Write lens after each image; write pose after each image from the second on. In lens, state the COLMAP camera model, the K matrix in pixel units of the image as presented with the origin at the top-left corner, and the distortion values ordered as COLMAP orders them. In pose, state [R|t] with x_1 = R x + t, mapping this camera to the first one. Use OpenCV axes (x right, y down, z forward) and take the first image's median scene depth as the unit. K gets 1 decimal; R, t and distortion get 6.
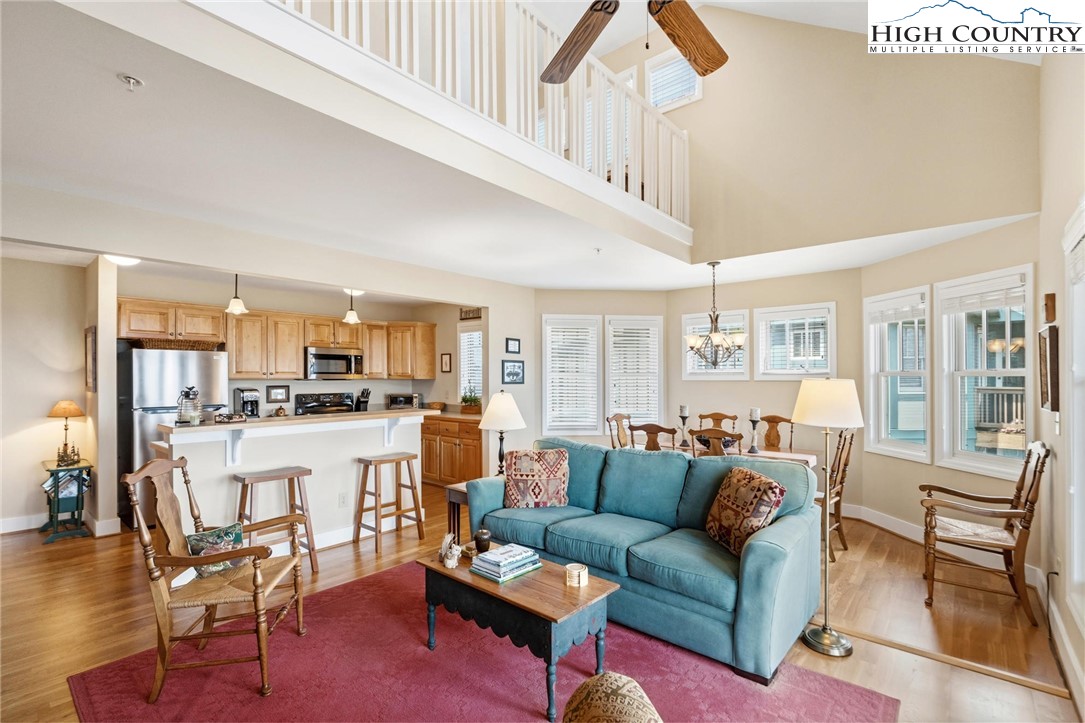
lens RADIAL K [[493.3, 0, 545.5], [0, 493.3, 381.0], [0, 0, 1]] dist [0.000269, 0.000039]
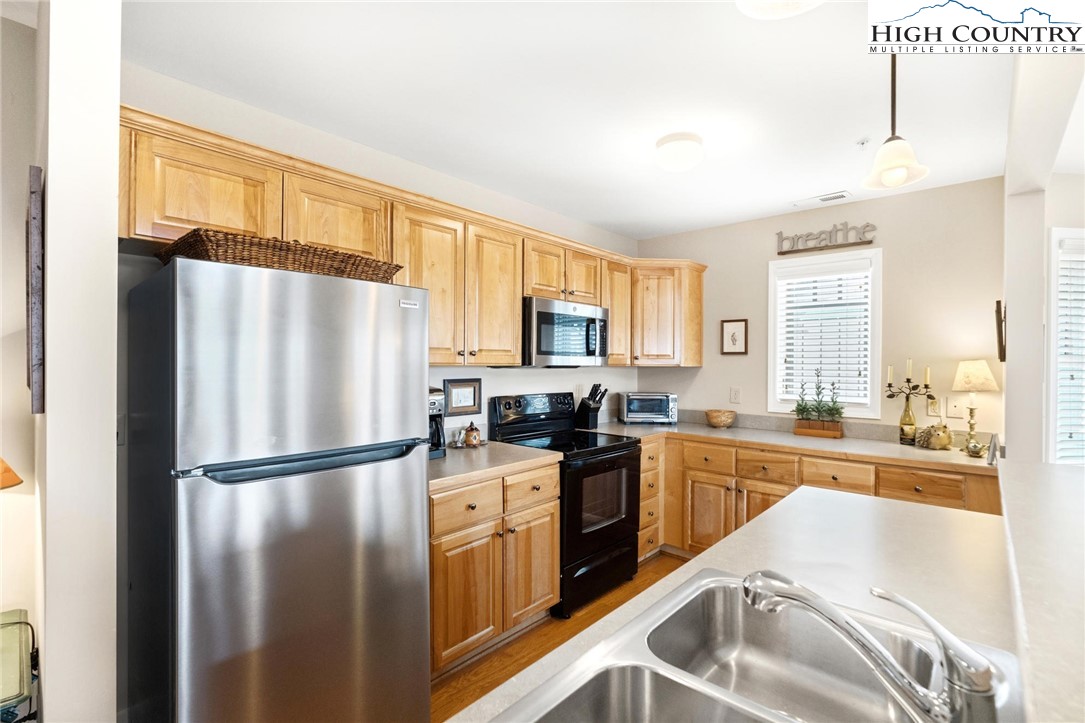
lens RADIAL K [[488.8, 0, 547.7], [0, 488.8, 367.2], [0, 0, 1]] dist [-0.000837, 0.001063]
pose [[0.999771, 0.006319, -0.020469, -0.452729], [-0.006322, 0.999980, -0.000083, -0.002614], [0.020469, 0.000213, 0.999790, 0.531937]]
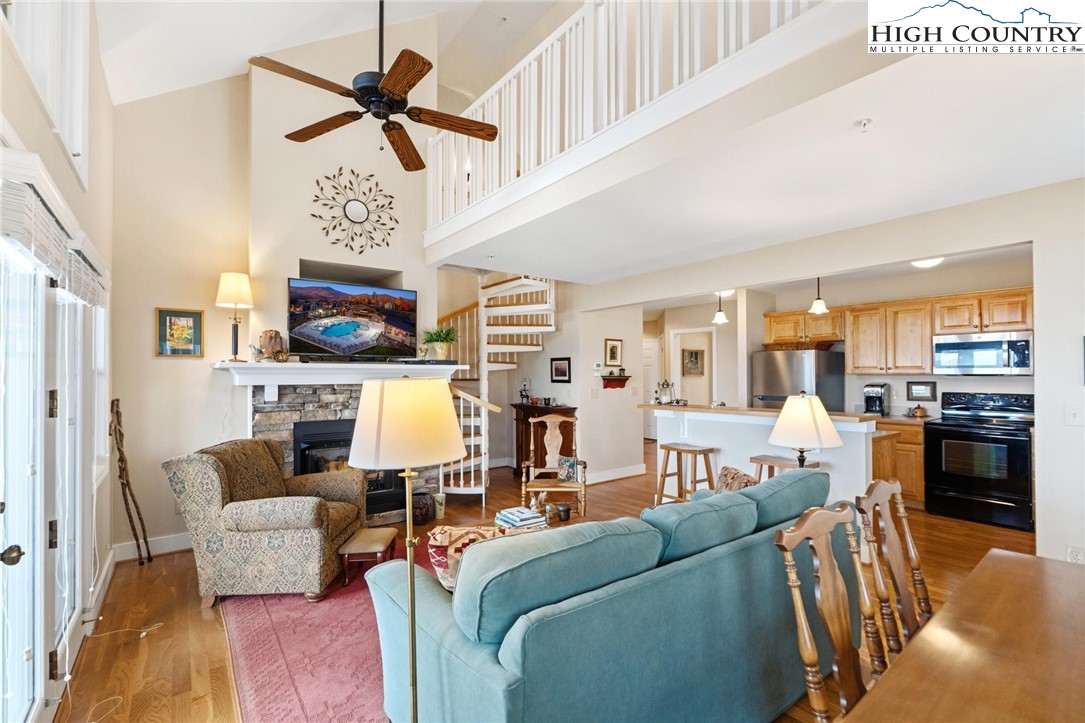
lens RADIAL K [[472.6, 0, 547.1], [0, 472.6, 368.7], [0, 0, 1]] dist [-0.015037, -0.000025]
pose [[-0.205370, -0.010672, -0.978626, 0.424482], [-0.003912, 0.999942, -0.010084, -0.002940], [0.978677, 0.001758, -0.205399, 0.516800]]
